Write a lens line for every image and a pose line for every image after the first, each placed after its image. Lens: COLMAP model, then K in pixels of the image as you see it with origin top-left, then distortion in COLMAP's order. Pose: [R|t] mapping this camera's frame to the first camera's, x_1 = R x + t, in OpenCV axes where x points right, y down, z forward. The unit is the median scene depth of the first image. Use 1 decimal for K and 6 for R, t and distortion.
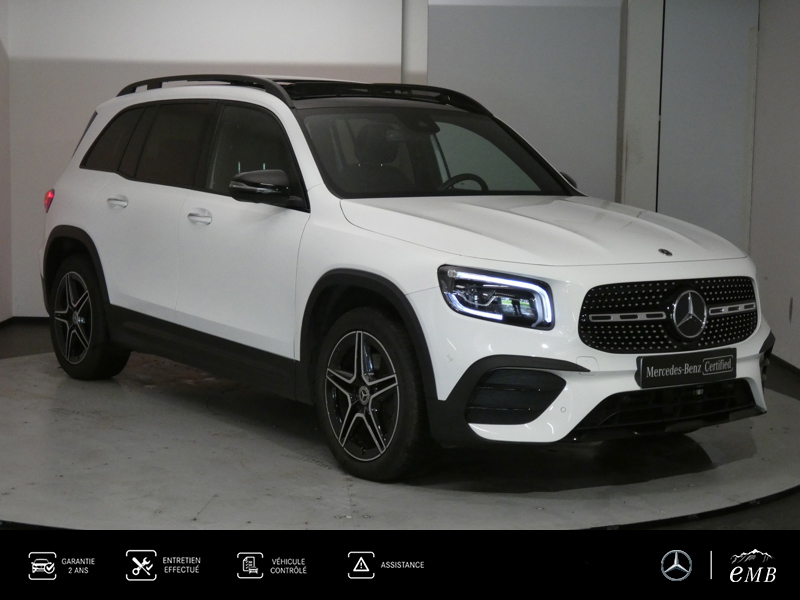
lens RADIAL K [[1217.5, 0, 400.0], [0, 1217.5, 300.0], [0, 0, 1]] dist [0.241917, -3.920446]
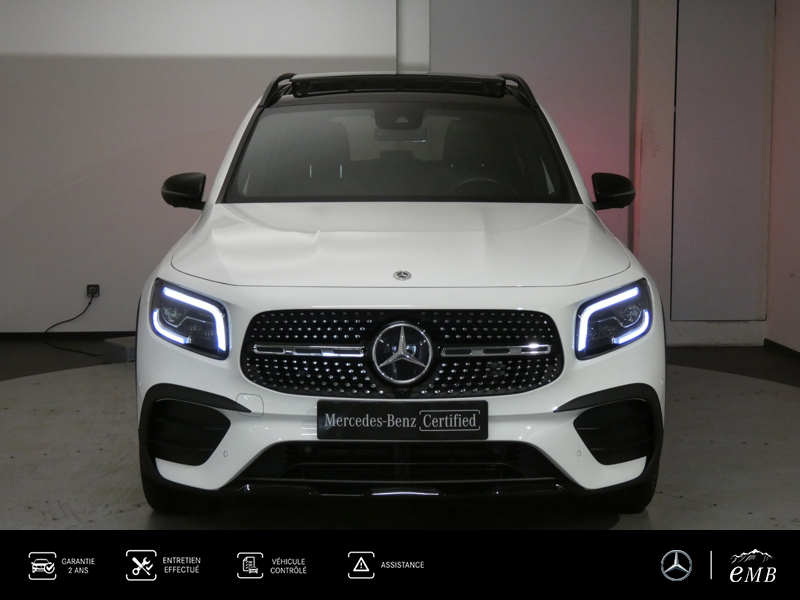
lens RADIAL K [[1217.5, 0, 400.0], [0, 1217.5, 300.0], [0, 0, 1]] dist [0.241917, -3.920446]
pose [[0.892573, 0.055179, -0.447514, 0.599863], [-0.054196, 0.998417, 0.015012, -0.035772], [0.447634, 0.010854, 0.894151, 0.283295]]
